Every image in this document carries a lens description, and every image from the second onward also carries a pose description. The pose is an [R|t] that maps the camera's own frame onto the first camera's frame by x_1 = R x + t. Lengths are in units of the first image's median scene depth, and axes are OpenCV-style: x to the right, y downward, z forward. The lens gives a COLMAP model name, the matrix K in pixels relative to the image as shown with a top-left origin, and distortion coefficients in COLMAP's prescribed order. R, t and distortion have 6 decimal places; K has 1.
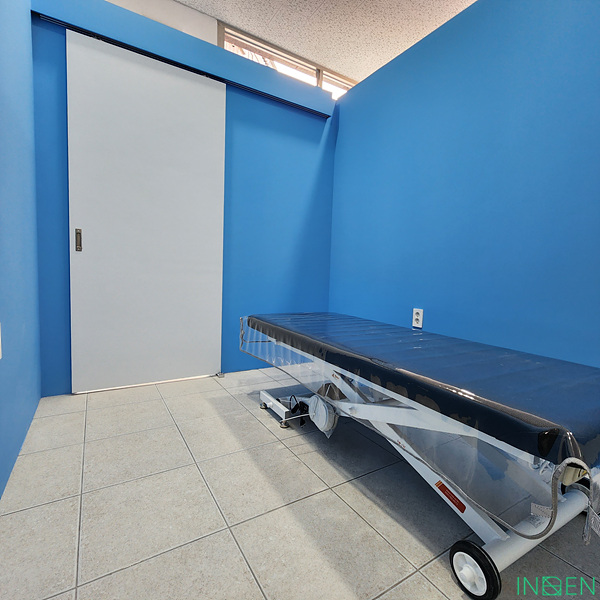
lens RADIAL K [[329.2, 0, 301.5], [0, 329.2, 299.0], [0, 0, 1]] dist [0.000731, -0.000716]
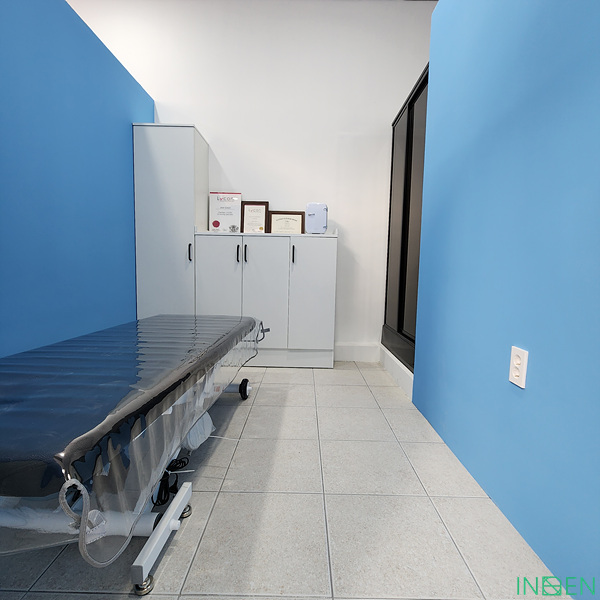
lens RADIAL K [[329.2, 0, 301.5], [0, 329.2, 299.0], [0, 0, 1]] dist [0.000731, -0.000716]
pose [[-0.842536, -0.101668, 0.528959, -0.795832], [-0.011534, 0.985205, 0.170989, -0.215146], [-0.538517, 0.137963, -0.831244, 1.965487]]
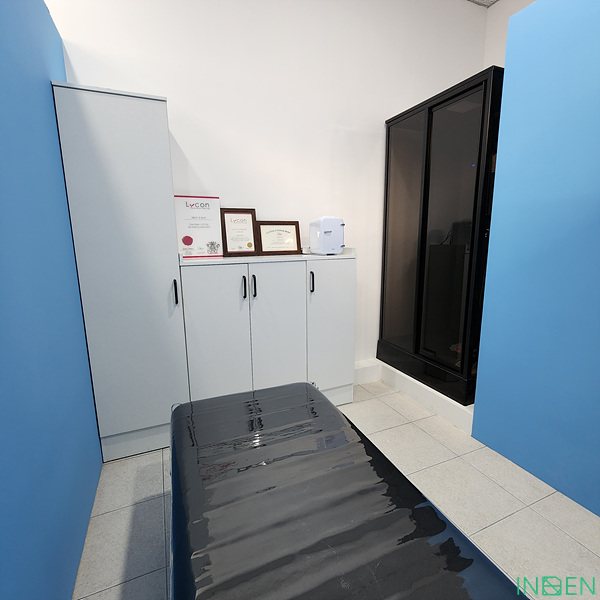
lens RADIAL K [[329.2, 0, 301.5], [0, 329.2, 299.0], [0, 0, 1]] dist [0.000731, -0.000716]
pose [[-0.988899, -0.052317, 0.139073, 0.285869], [-0.014072, 0.964733, 0.262853, -0.526055], [-0.147920, 0.257978, -0.954760, 1.860336]]
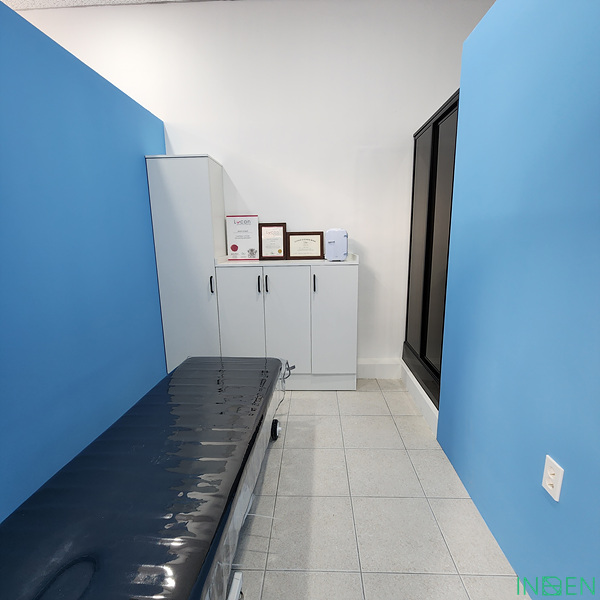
lens RADIAL K [[329.2, 0, 301.5], [0, 329.2, 299.0], [0, 0, 1]] dist [0.000731, -0.000716]
pose [[-0.826468, -0.130377, 0.547680, -0.695087], [0.029441, 0.961476, 0.273309, -0.650215], [-0.562214, 0.242005, -0.790790, 1.929686]]
